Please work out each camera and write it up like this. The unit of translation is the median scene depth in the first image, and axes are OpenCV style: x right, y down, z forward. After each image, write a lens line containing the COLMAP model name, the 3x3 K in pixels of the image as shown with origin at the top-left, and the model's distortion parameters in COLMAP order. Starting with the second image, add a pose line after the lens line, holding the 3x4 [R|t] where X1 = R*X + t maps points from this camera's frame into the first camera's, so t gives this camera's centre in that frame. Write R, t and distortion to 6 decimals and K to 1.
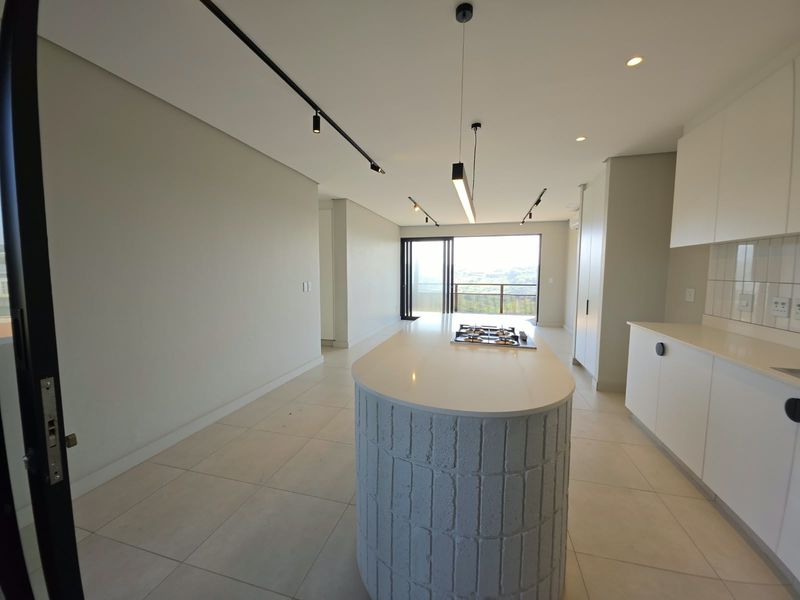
lens RADIAL K [[318.8, 0, 396.4], [0, 318.8, 300.2], [0, 0, 1]] dist [0.001131, -0.003543]
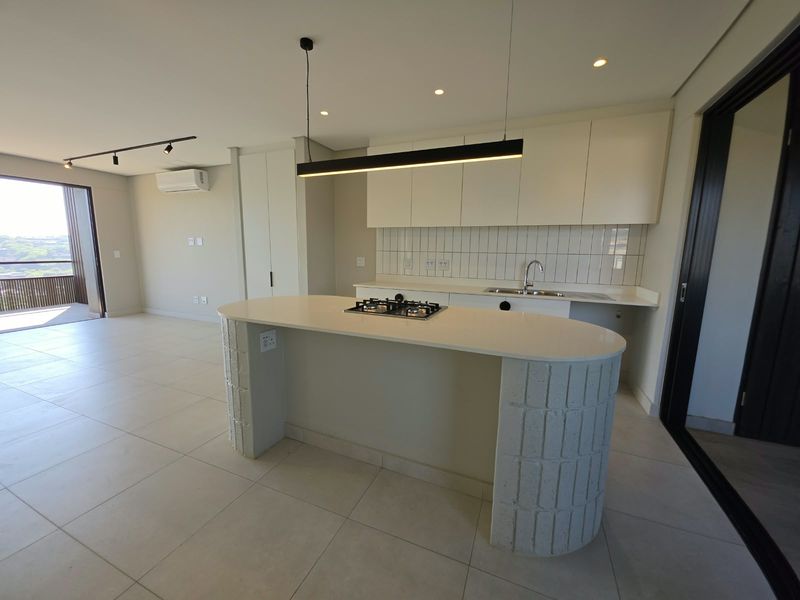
lens RADIAL K [[318.8, 0, 399.8], [0, 318.8, 298.0], [0, 0, 1]] dist [0.001131, -0.003543]
pose [[0.126436, -0.135518, 0.982674, -0.390470], [0.068748, 0.989439, 0.127606, -0.020250], [-0.989590, 0.051423, 0.134418, 0.517184]]
